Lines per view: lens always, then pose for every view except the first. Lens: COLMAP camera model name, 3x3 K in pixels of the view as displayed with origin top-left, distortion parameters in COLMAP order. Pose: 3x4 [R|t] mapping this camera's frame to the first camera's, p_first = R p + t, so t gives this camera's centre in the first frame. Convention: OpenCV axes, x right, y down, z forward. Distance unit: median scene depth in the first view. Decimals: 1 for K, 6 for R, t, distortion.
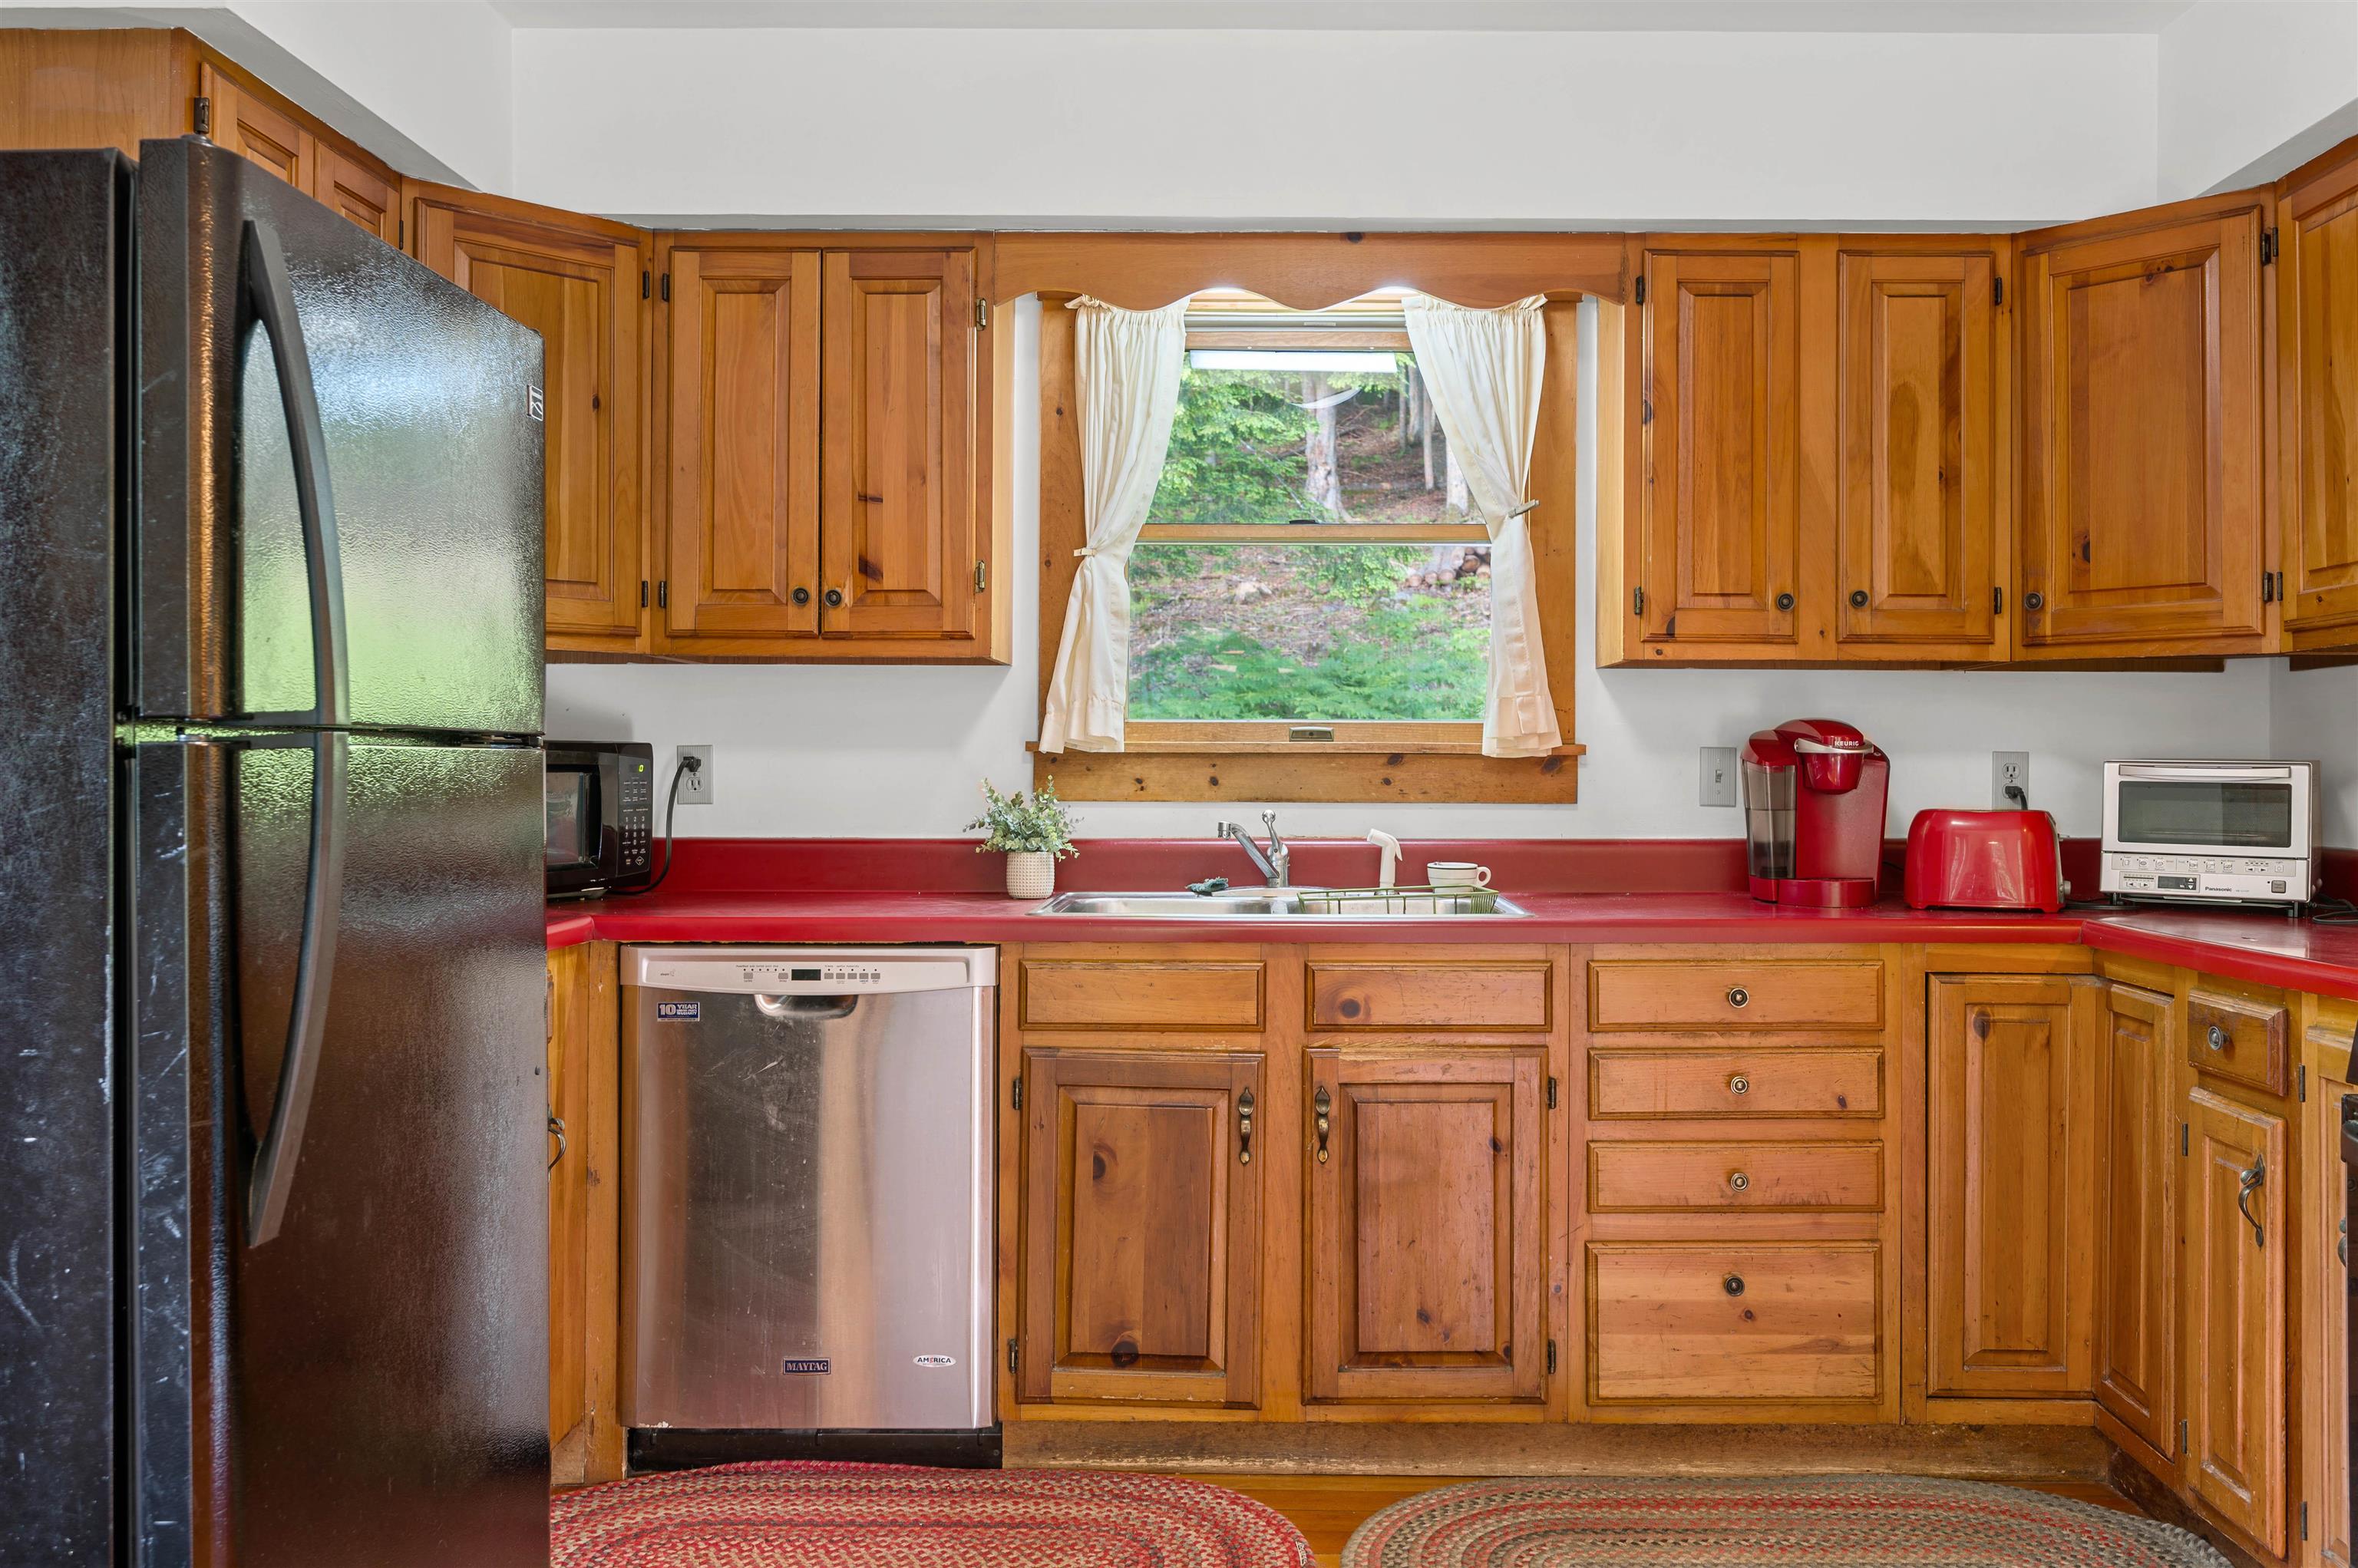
lens RADIAL K [[1815.8, 0, 1259.6], [0, 1815.8, 742.6], [0, 0, 1]] dist [-0.000924, 0.000037]
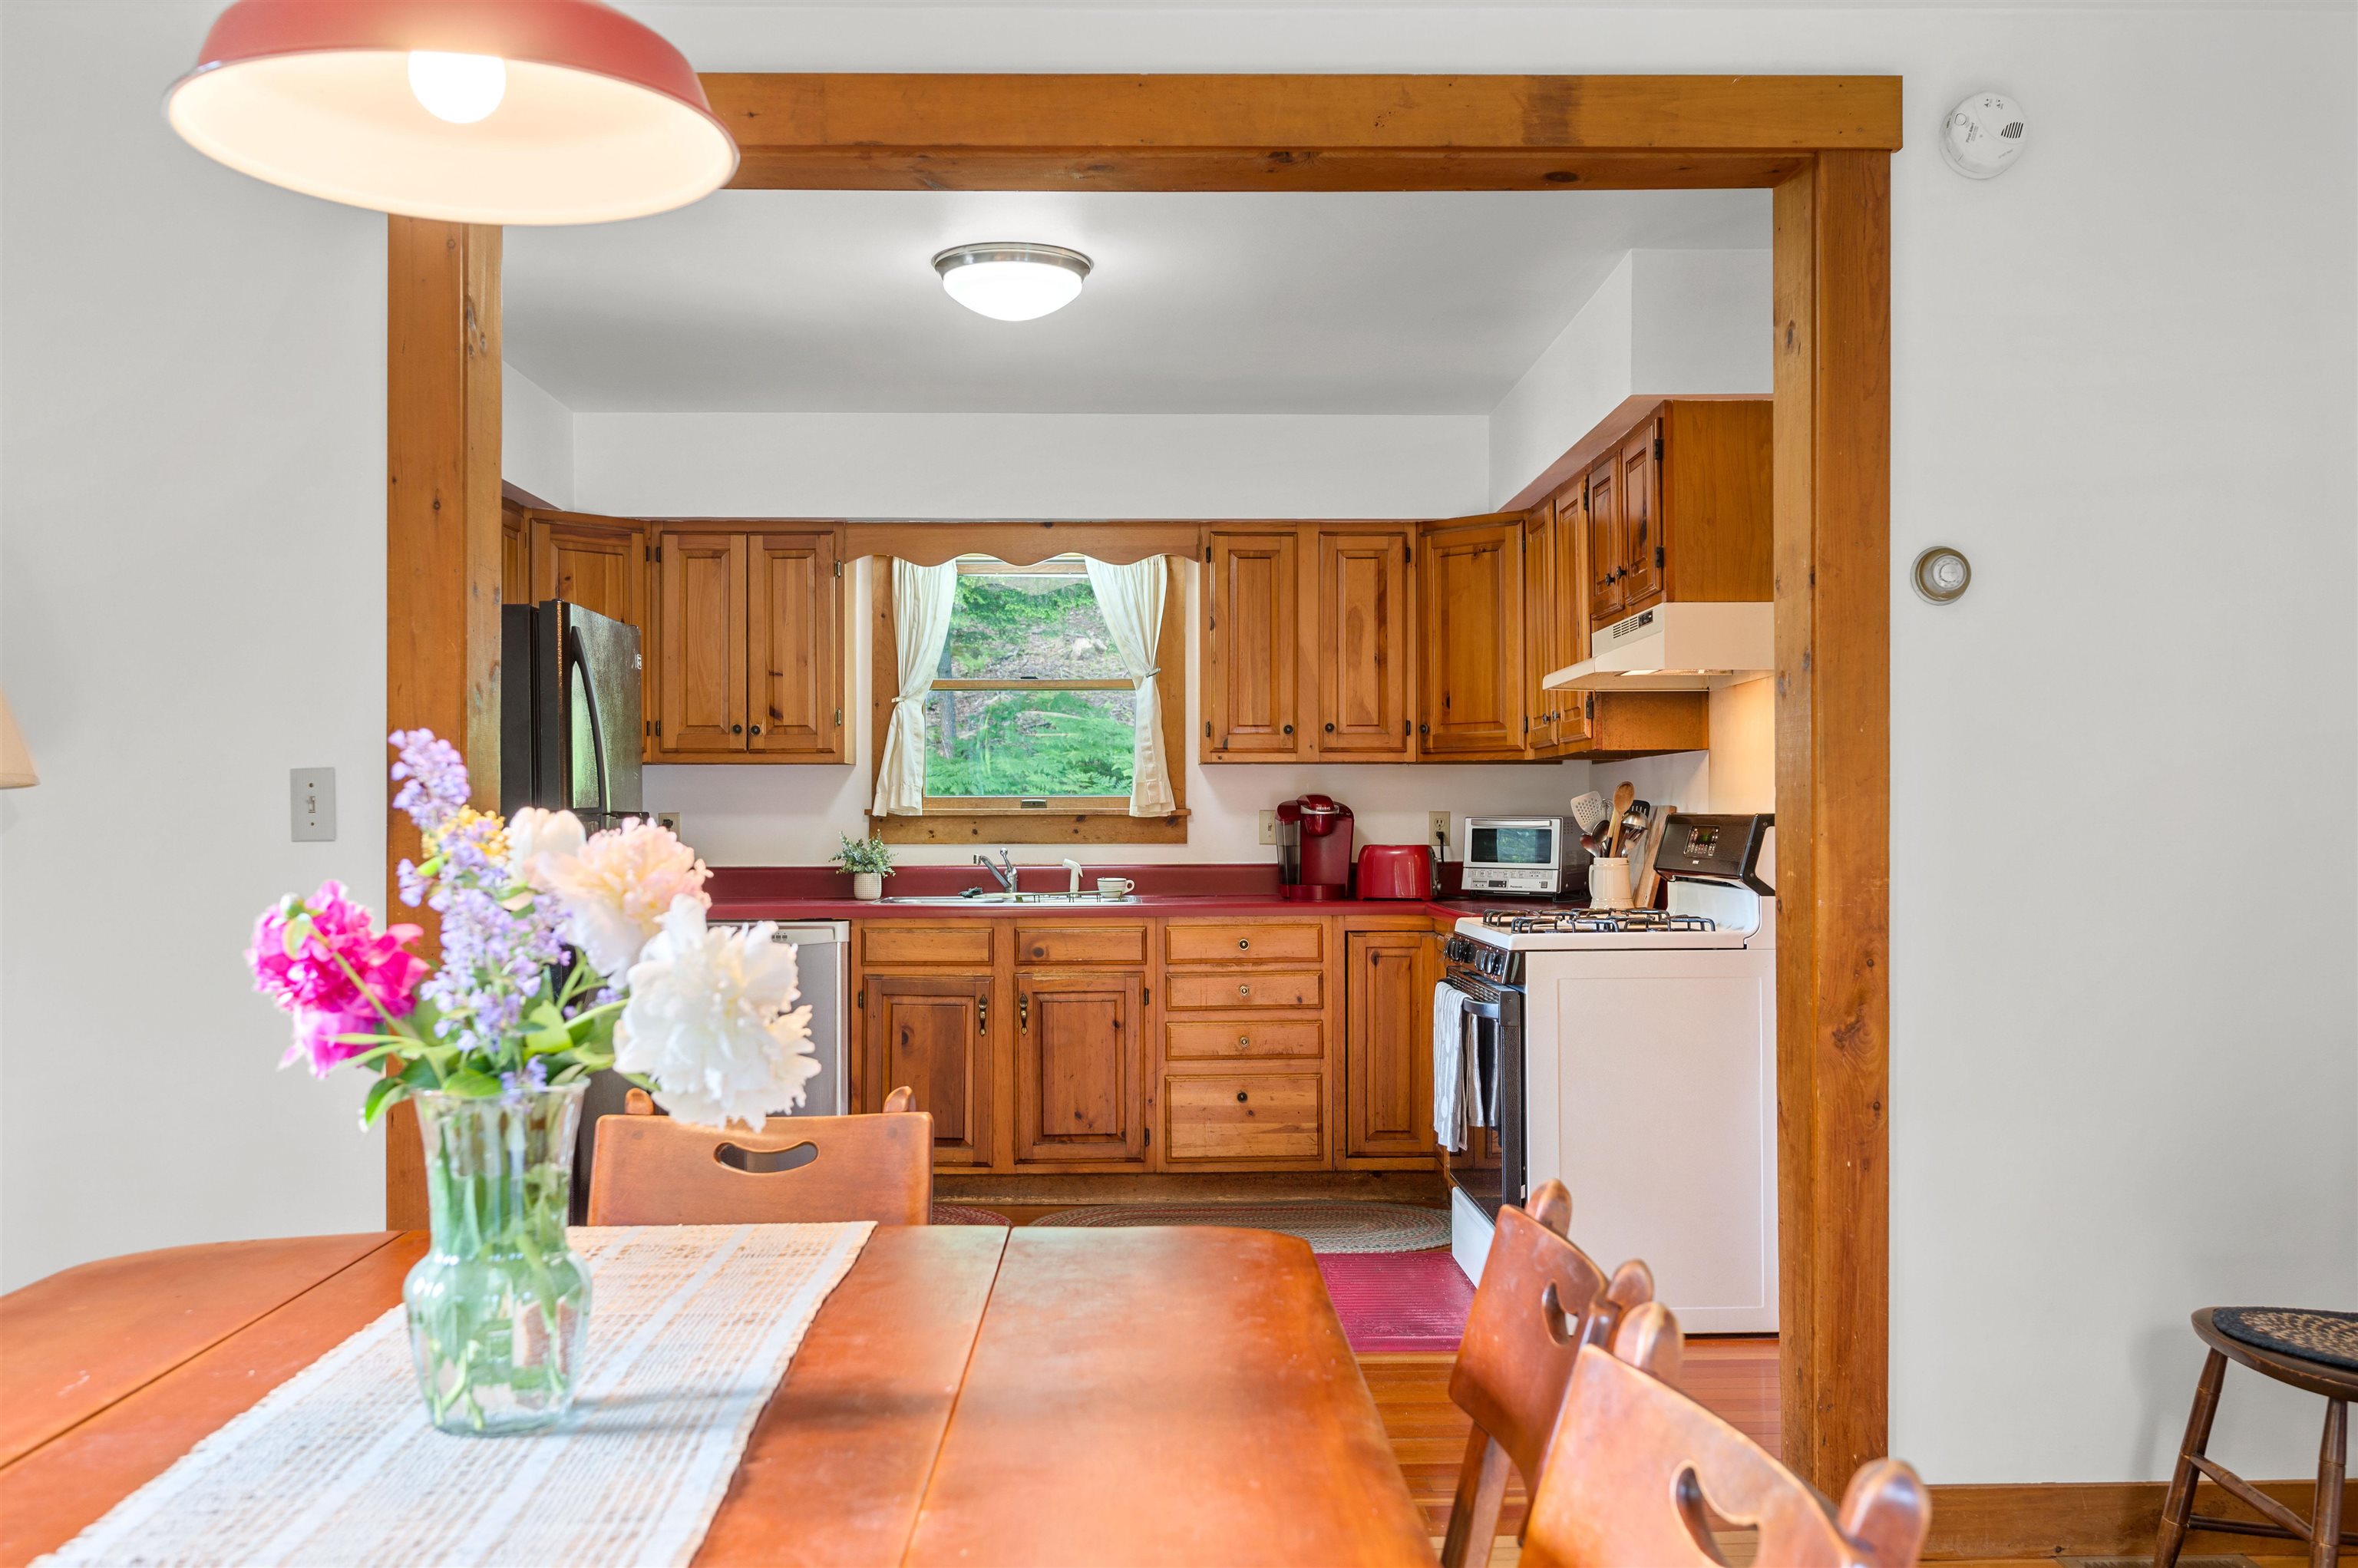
lens RADIAL K [[2091.9, 0, 1179.0], [0, 2091.9, 784.0], [0, 0, 1]] dist [-0.000526, -0.000618]
pose [[0.999780, -0.006300, 0.020029, 0.139742], [0.006349, 0.999977, -0.002421, -0.019537], [-0.020013, 0.002547, 0.999796, -1.065141]]
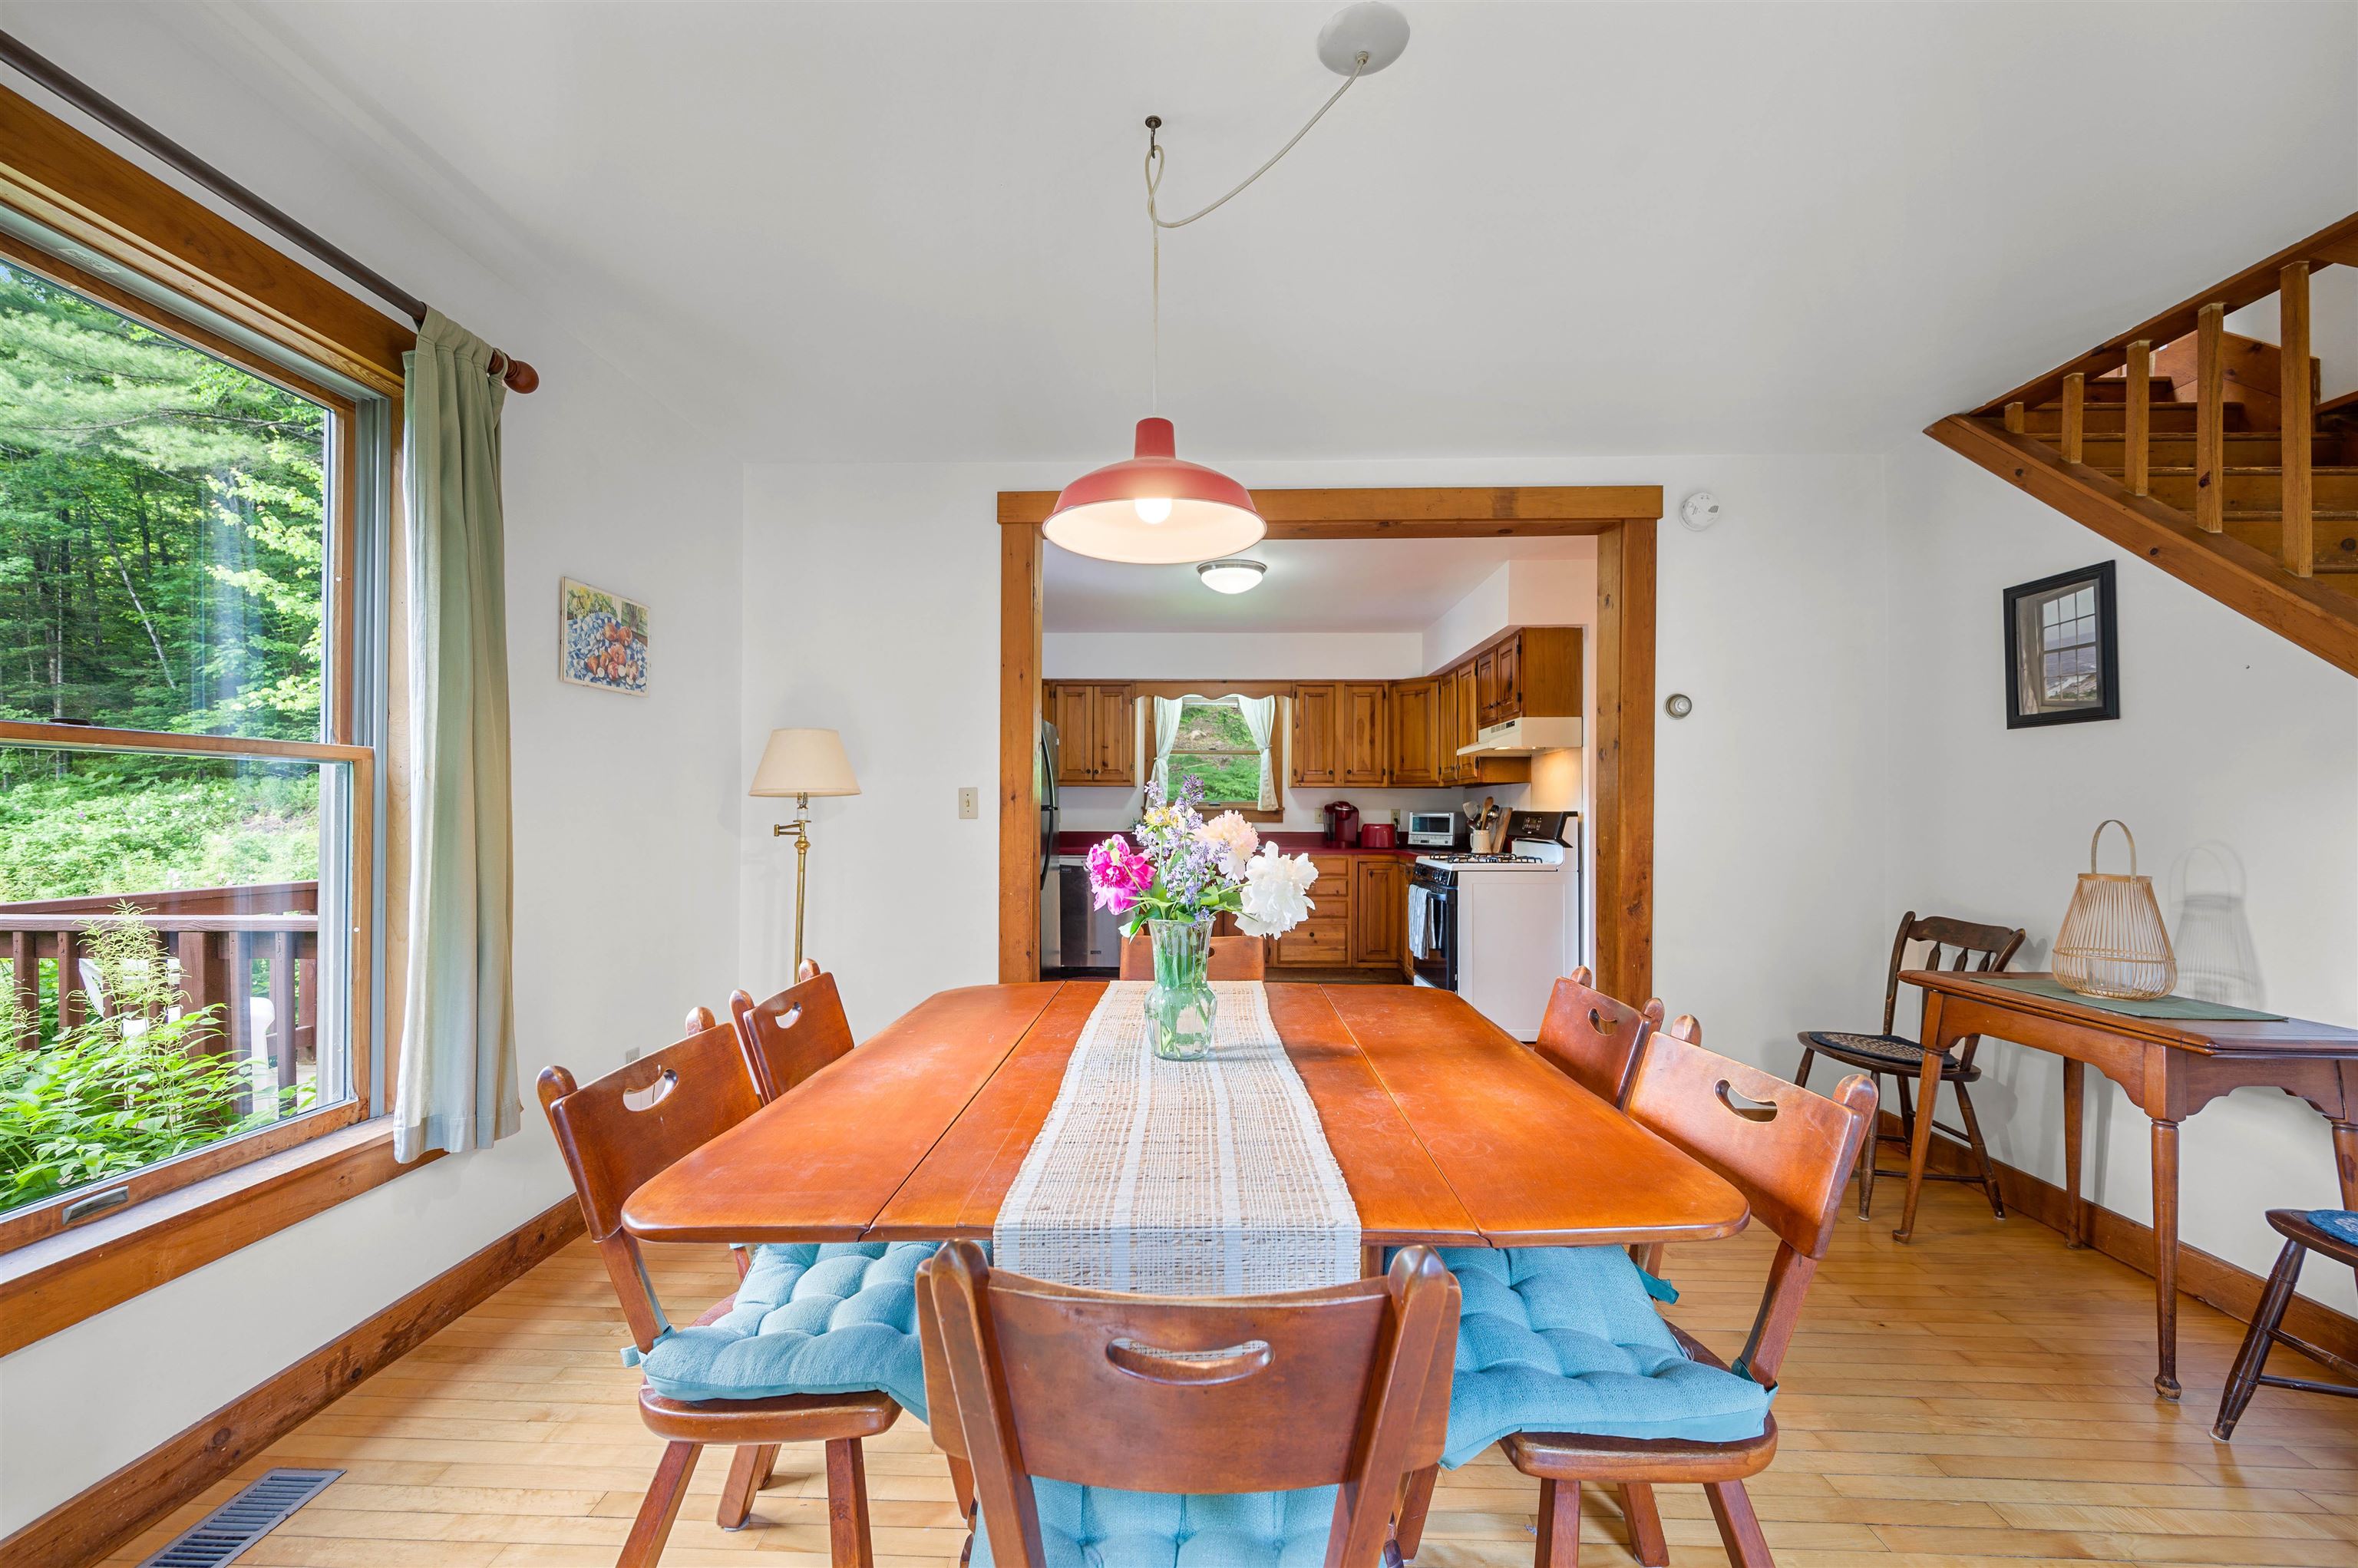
lens RADIAL K [[939.8, 0, 1173.1], [0, 939.8, 799.8], [0, 0, 1]] dist [0.001122, 0.000231]
pose [[0.999438, 0.000183, -0.033524, 0.008009], [-0.000129, 0.999999, 0.001613, -0.019983], [0.033525, -0.001608, 0.999437, -1.109321]]
